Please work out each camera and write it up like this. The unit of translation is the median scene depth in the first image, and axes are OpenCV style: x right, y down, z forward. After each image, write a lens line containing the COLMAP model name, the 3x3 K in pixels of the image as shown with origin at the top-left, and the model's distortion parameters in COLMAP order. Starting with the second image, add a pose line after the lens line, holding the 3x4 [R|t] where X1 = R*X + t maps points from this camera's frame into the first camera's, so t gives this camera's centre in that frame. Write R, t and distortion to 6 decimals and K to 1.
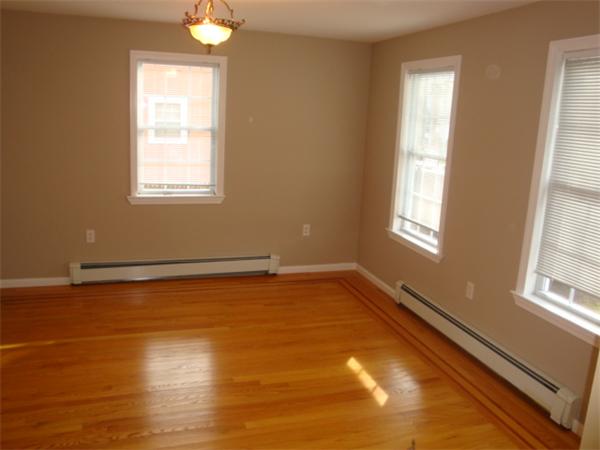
lens RADIAL K [[514.1, 0, 300.0], [0, 514.1, 225.0], [0, 0, 1]] dist [-0.175474, 0.192853]
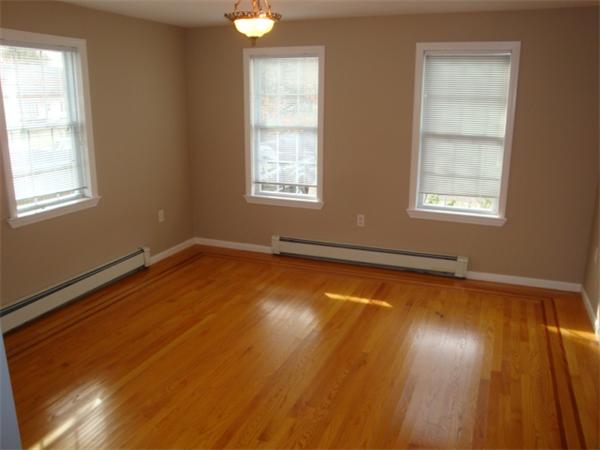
lens RADIAL K [[514.1, 0, 300.0], [0, 514.1, 225.0], [0, 0, 1]] dist [-0.175474, 0.192853]
pose [[0.643374, -0.236822, 0.728000, -0.632811], [0.196804, 0.970154, 0.141669, -0.070647], [-0.739823, 0.052127, 0.670780, 0.158327]]
